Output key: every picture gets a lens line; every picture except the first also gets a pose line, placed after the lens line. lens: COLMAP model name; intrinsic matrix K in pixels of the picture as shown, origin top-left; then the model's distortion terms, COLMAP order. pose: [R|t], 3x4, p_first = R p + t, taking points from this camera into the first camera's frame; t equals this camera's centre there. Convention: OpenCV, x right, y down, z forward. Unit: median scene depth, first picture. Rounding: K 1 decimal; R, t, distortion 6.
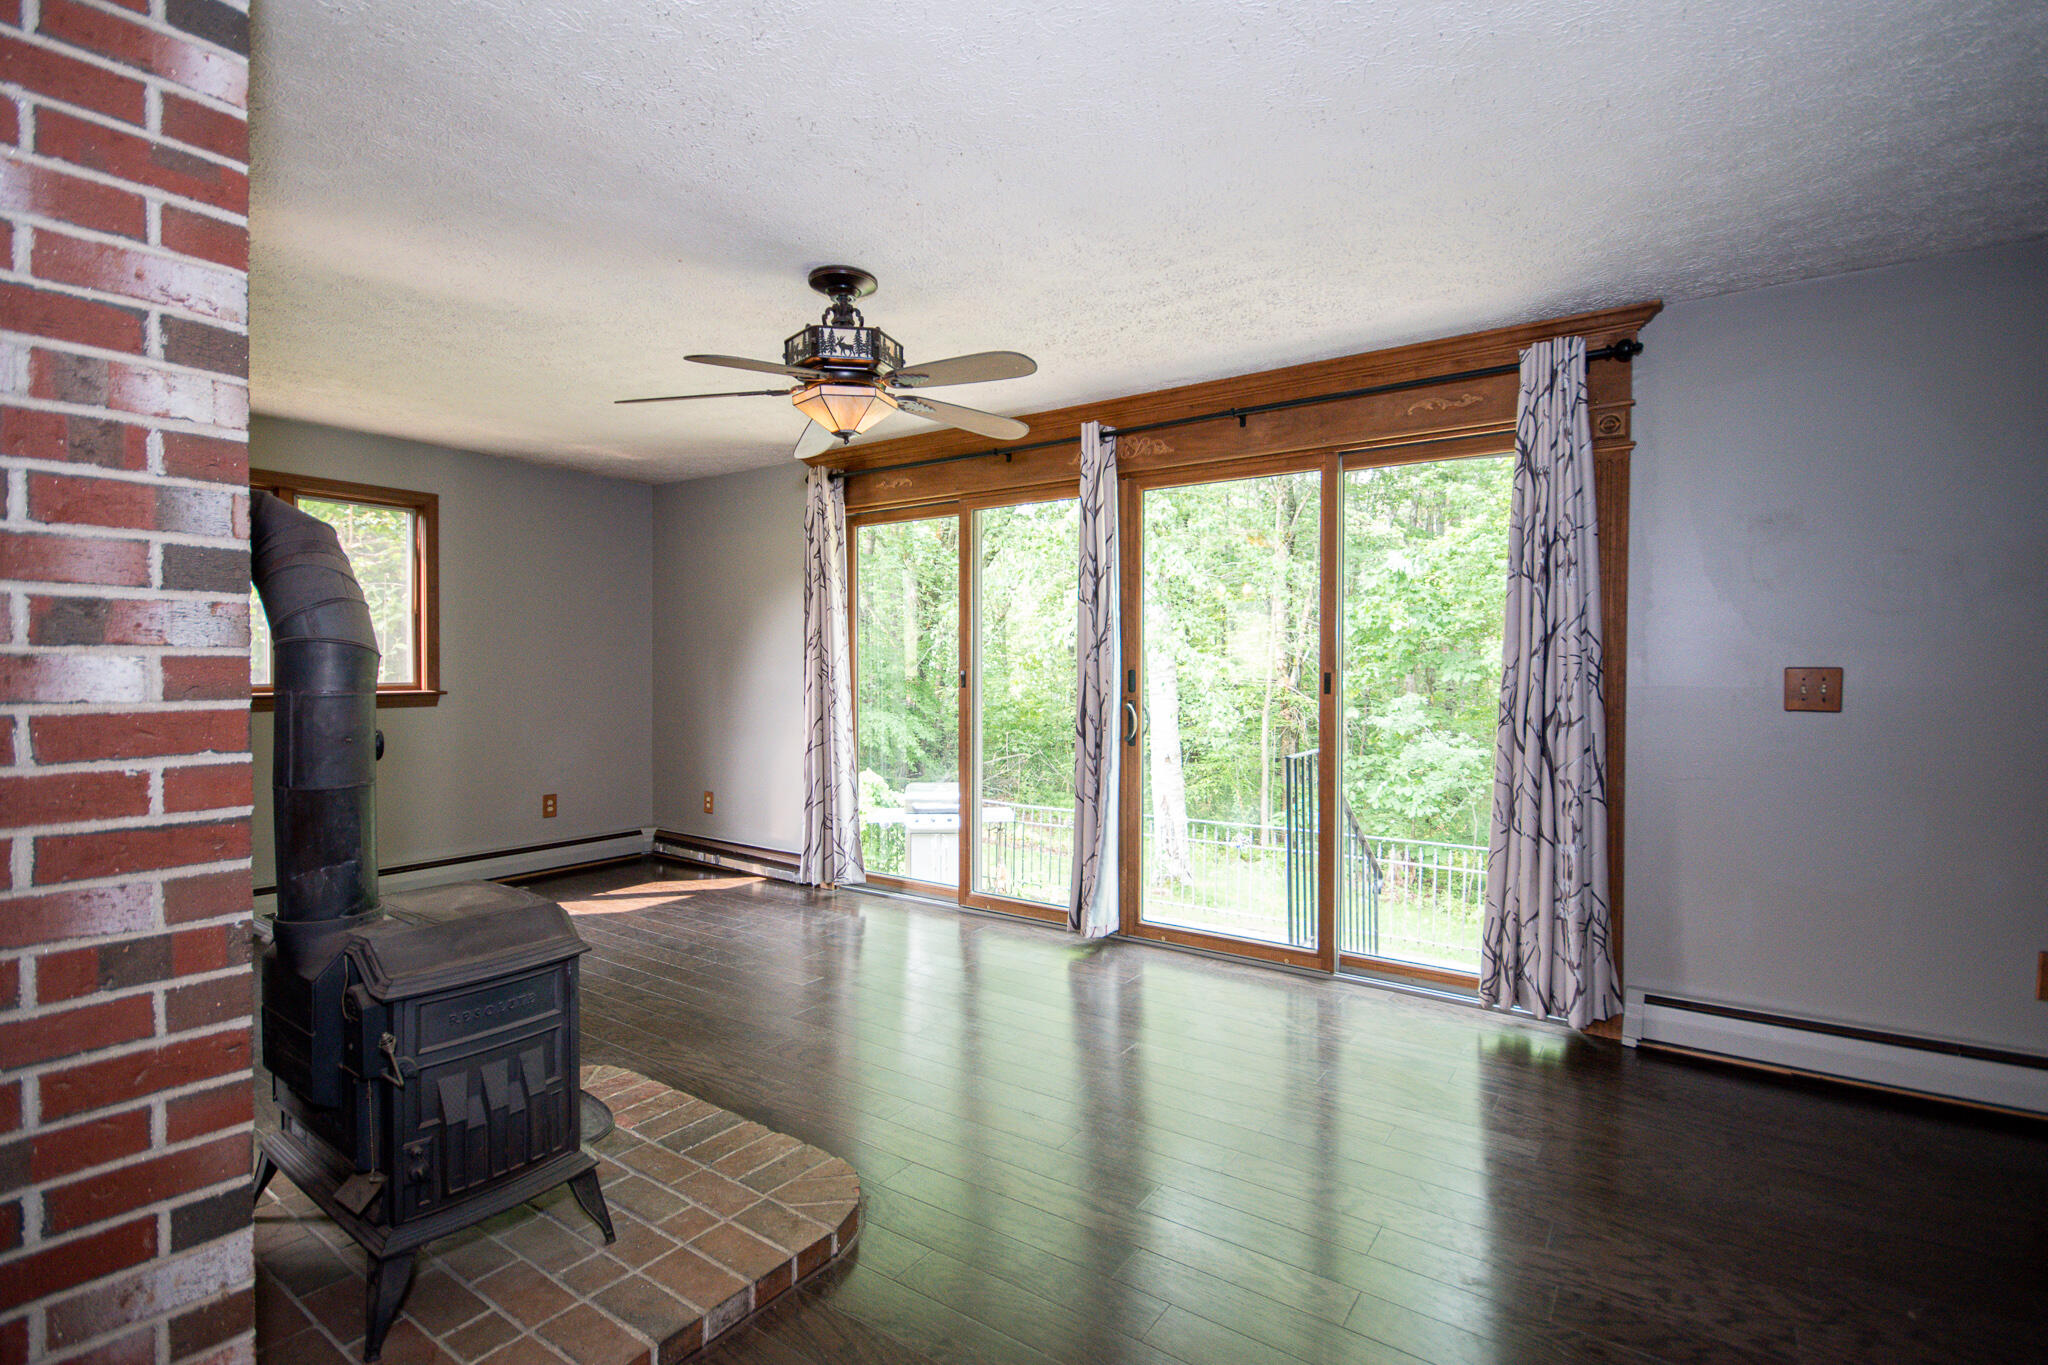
lens RADIAL K [[956.5, 0, 1024.0], [0, 956.5, 682.5], [0, 0, 1]] dist [-0.001736, -0.000091]
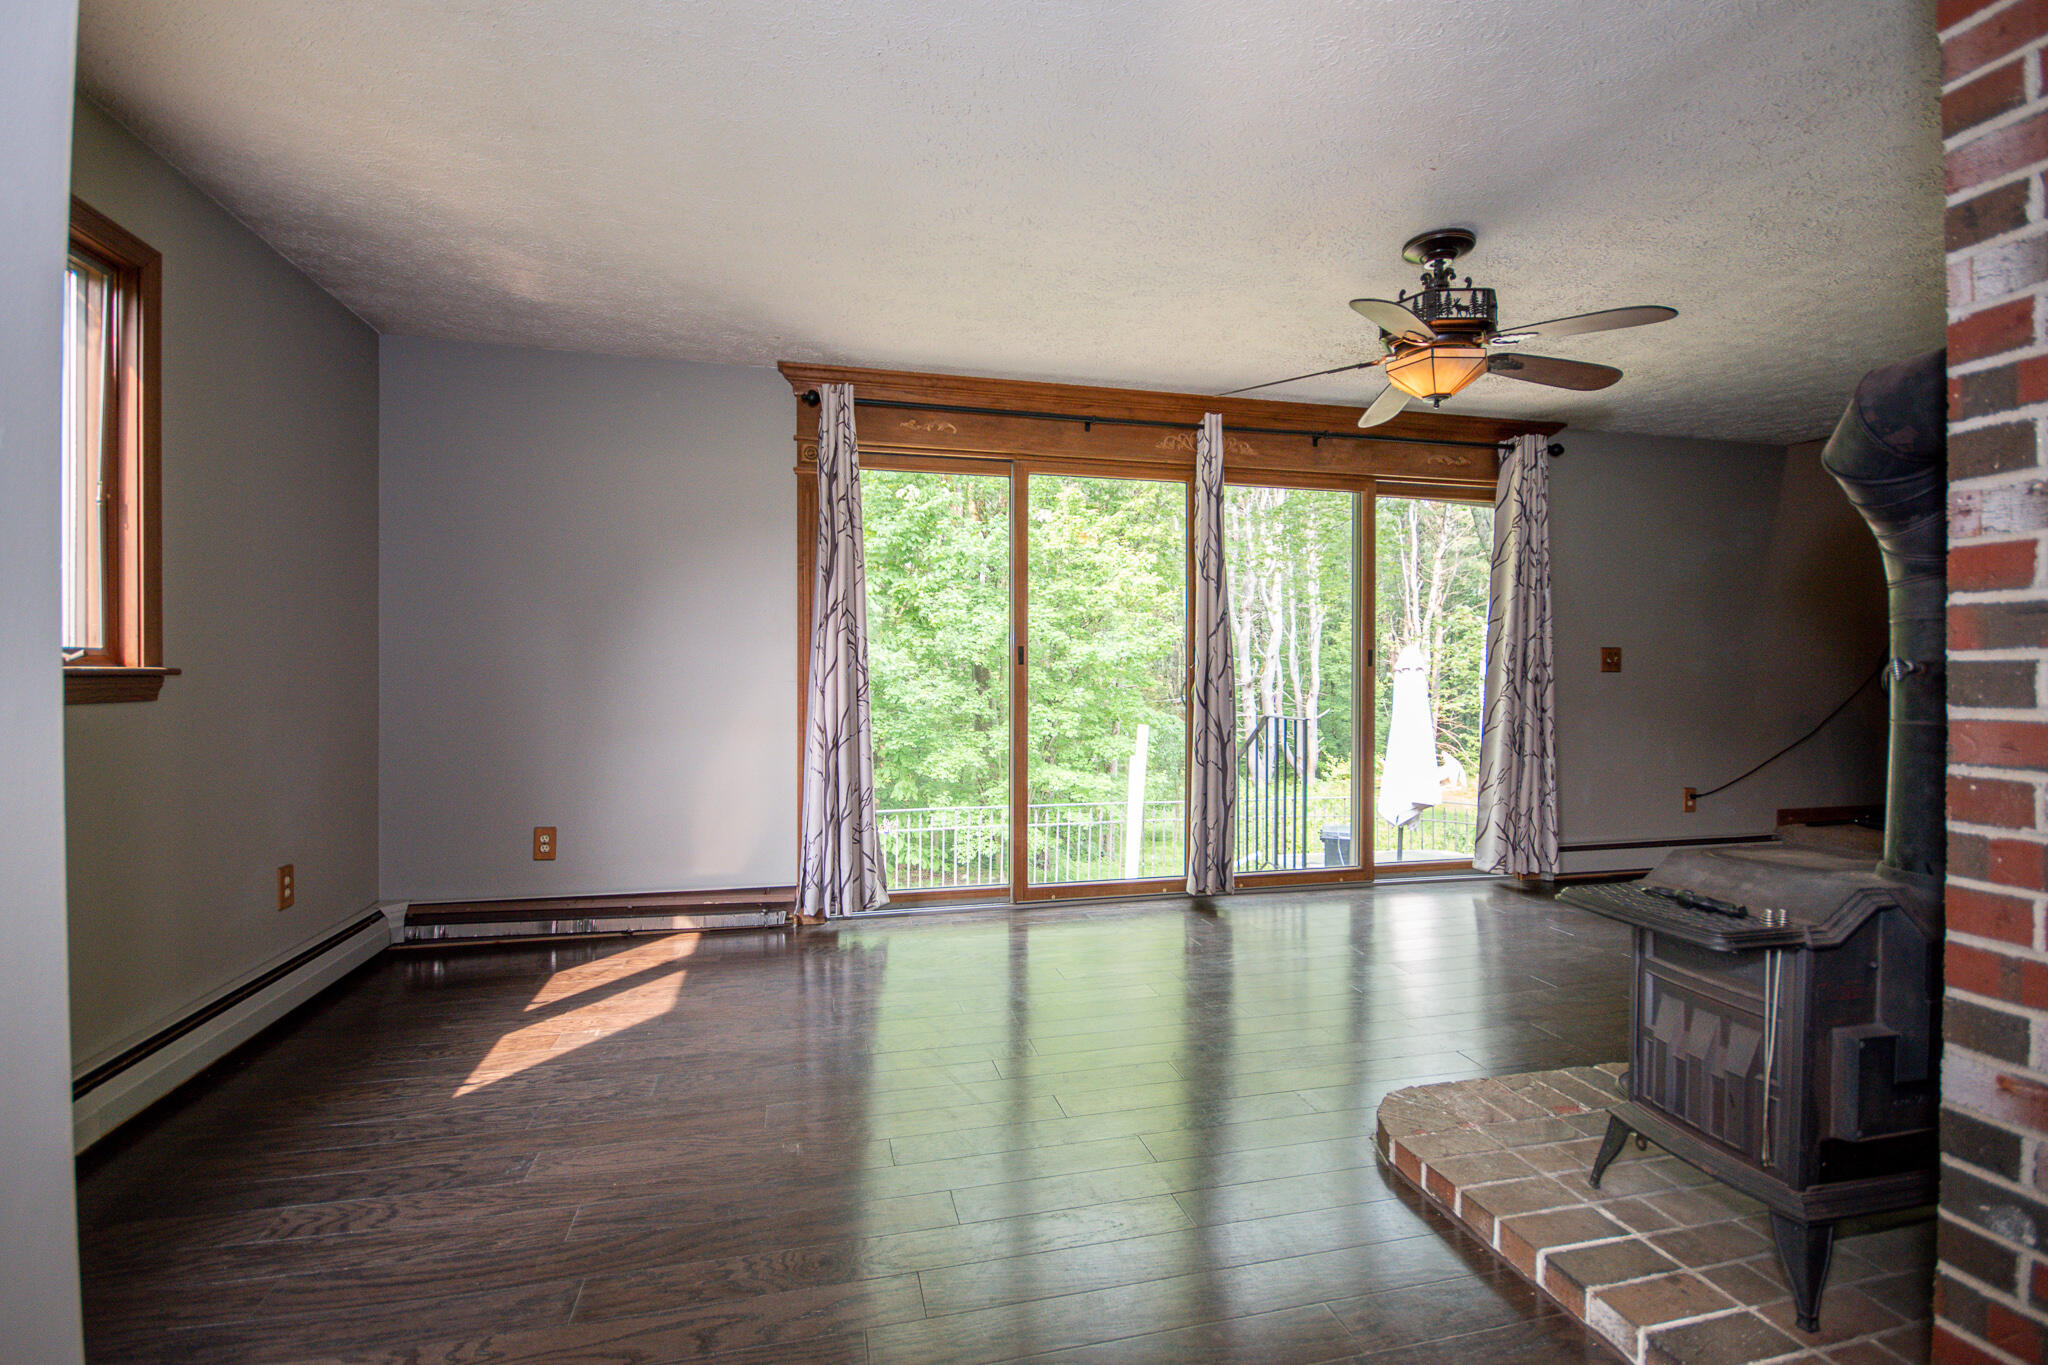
lens RADIAL K [[929.3, 0, 1033.7], [0, 929.3, 680.0], [0, 0, 1]] dist [-0.001525, -0.000546]
pose [[0.655705, -0.005863, 0.754995, -0.716922], [0.010461, 0.999944, -0.001320, 0.021078], [-0.754945, 0.008763, 0.655729, 0.400626]]
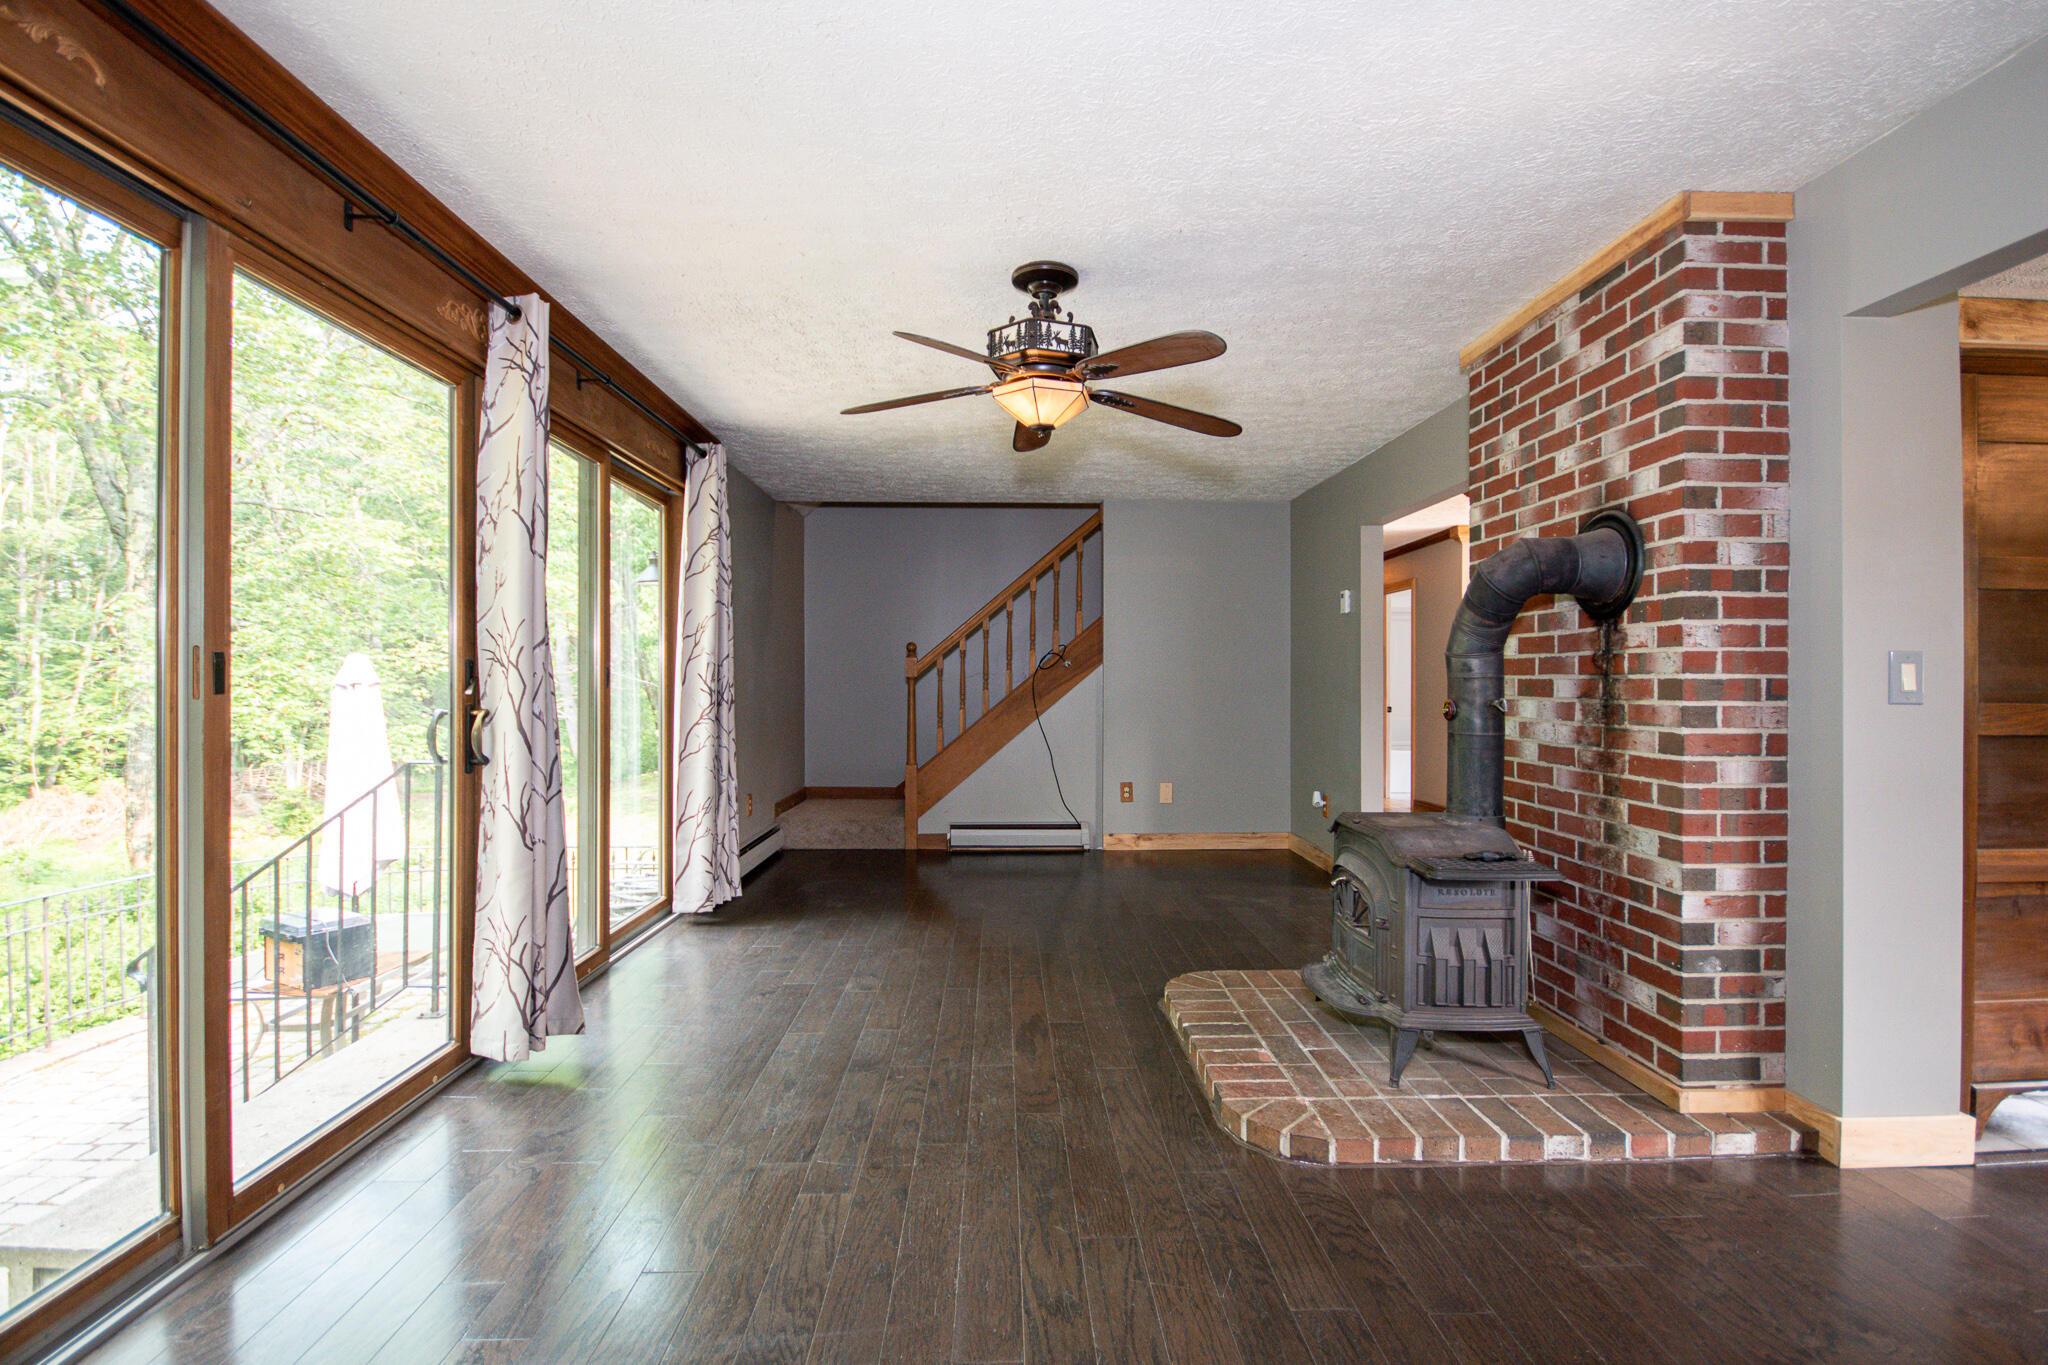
lens RADIAL K [[903.1, 0, 1024.0], [0, 903.1, 682.5], [0, 0, 1]] dist [-0.001031, 0.000011]
pose [[-0.599863, -0.005051, 0.800087, -0.556623], [0.005214, 0.999934, 0.010222, -0.000556], [-0.800086, 0.010303, -0.599797, 0.940552]]
